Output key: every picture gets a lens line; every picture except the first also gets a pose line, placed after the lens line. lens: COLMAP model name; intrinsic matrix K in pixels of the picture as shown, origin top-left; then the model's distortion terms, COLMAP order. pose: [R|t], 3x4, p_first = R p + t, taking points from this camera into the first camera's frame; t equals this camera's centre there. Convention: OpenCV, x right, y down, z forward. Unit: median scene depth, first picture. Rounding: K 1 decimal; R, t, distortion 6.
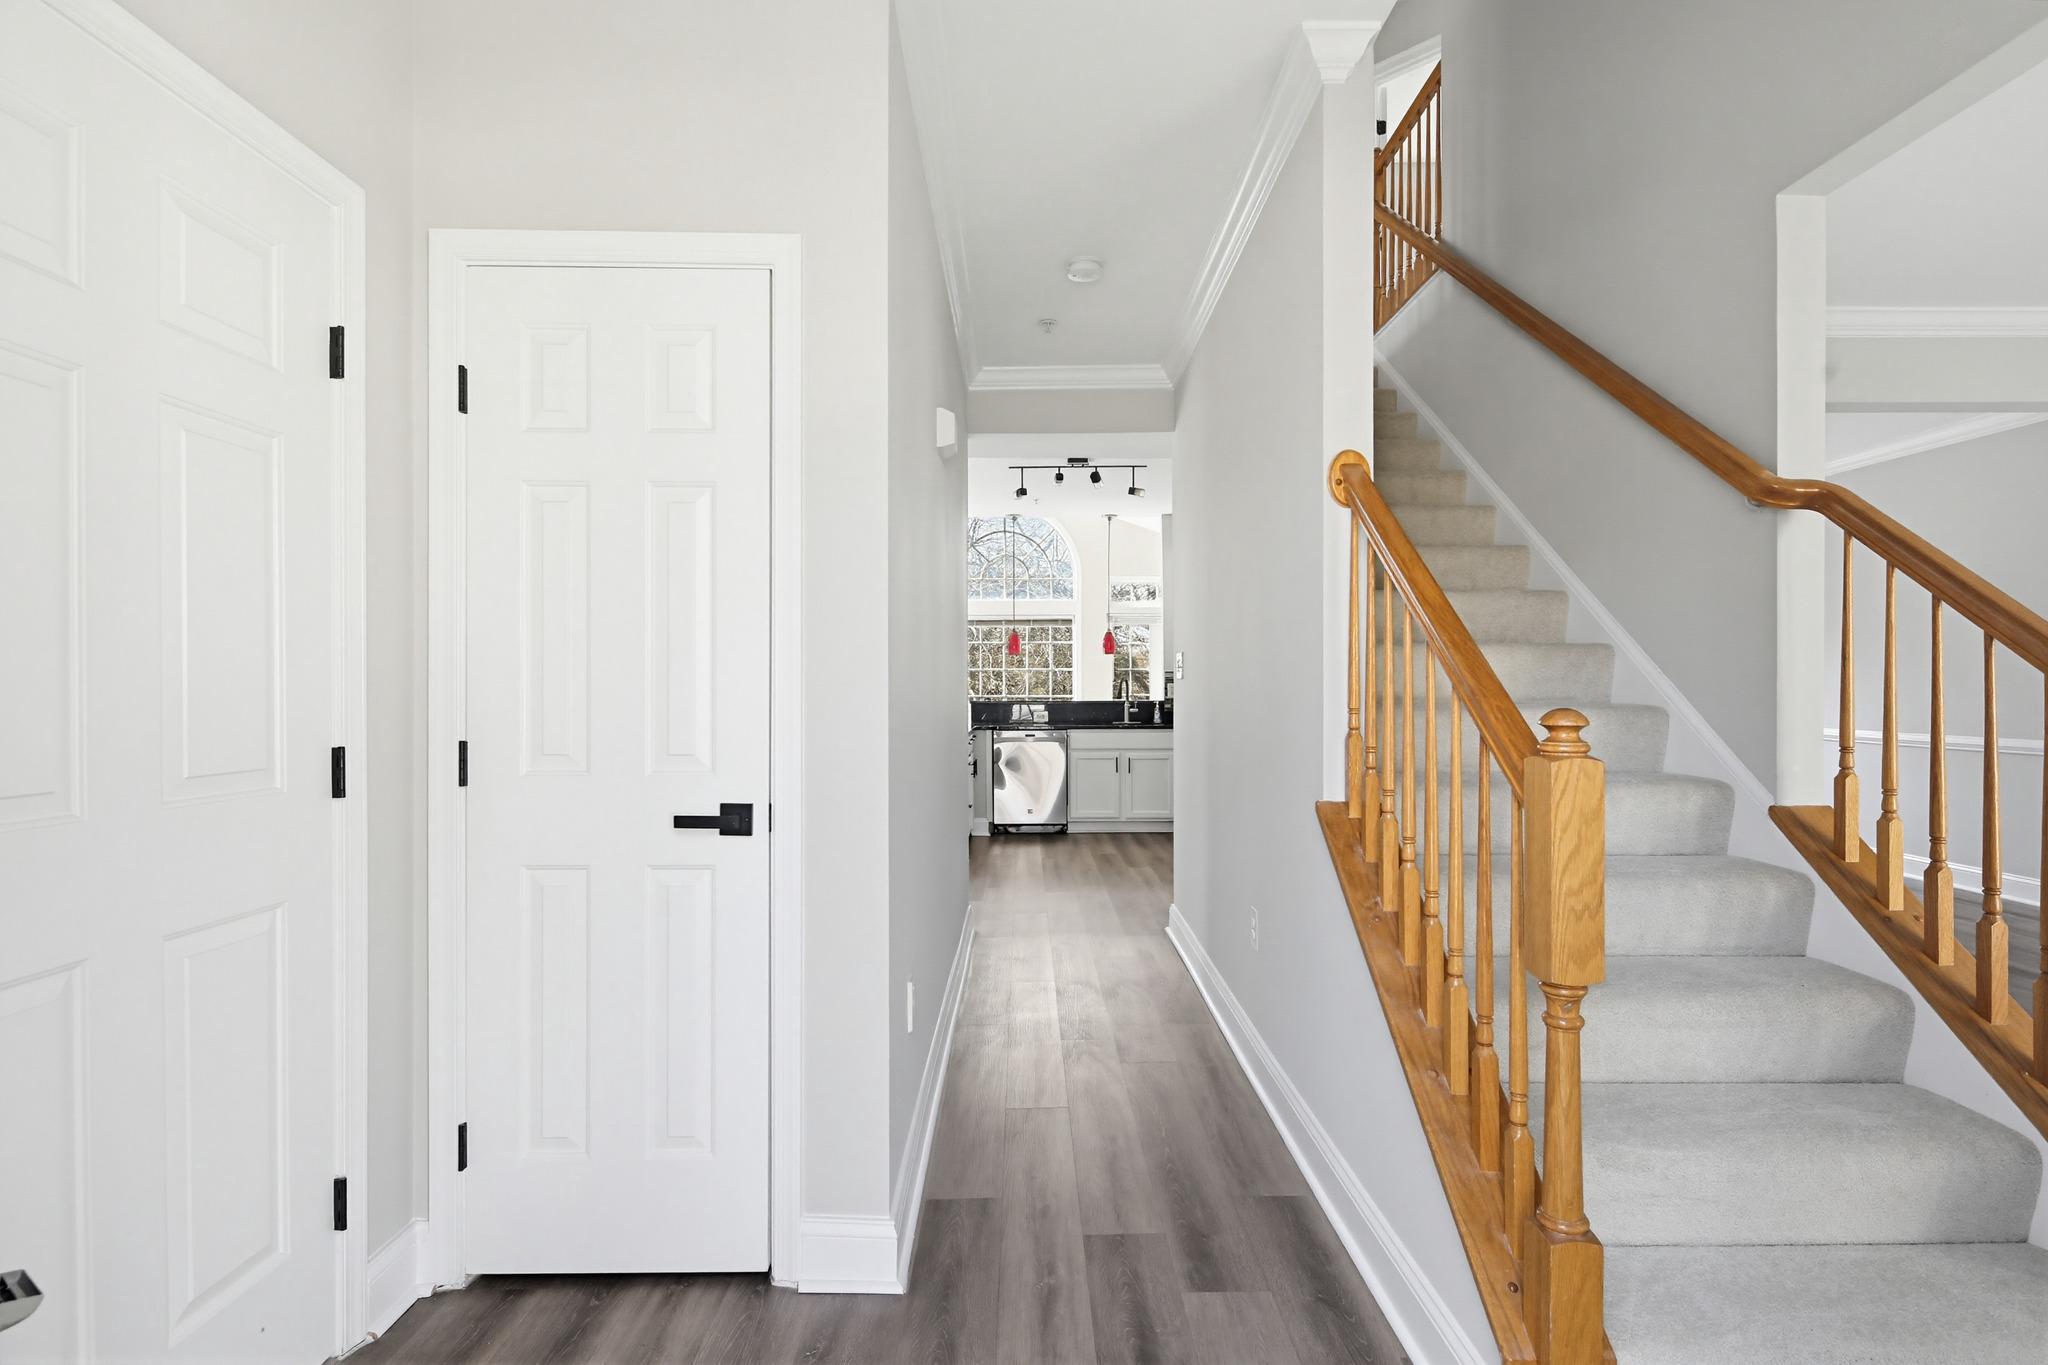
lens RADIAL K [[916.3, 0, 1024.0], [0, 916.3, 682.5], [0, 0, 1]] dist [-0.000418, -0.000088]
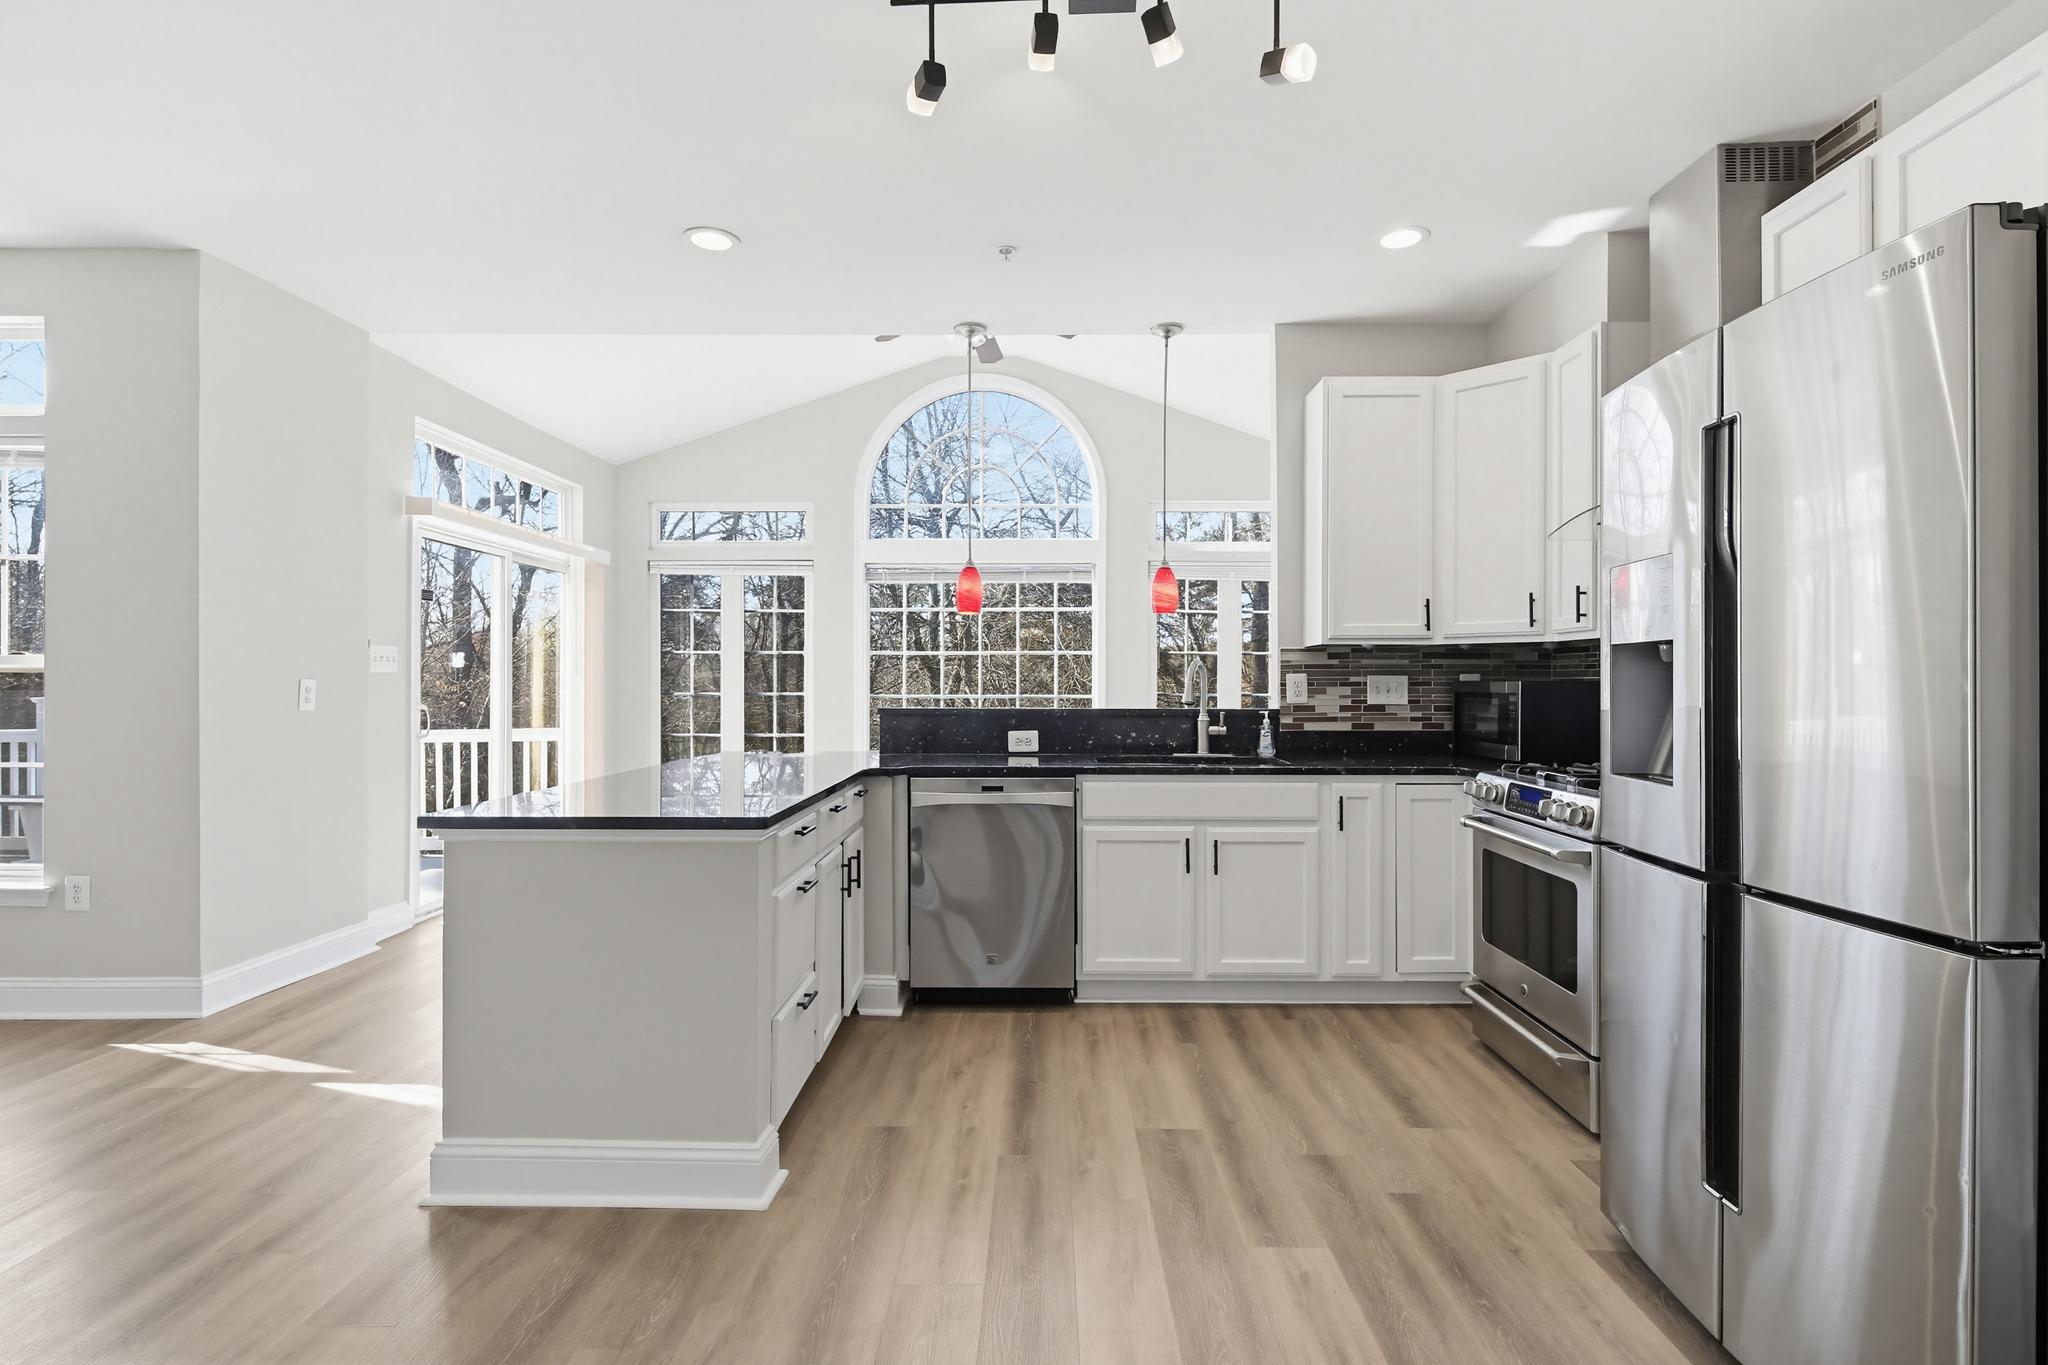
lens RADIAL K [[999.8, 0, 1037.1], [0, 999.8, 684.8], [0, 0, 1]] dist [0.001756, -0.000406]
pose [[0.999990, 0.003259, -0.003044, 0.029279], [-0.003251, 0.999991, 0.002676, 0.006645], [0.003053, -0.002667, 0.999992, 0.507119]]
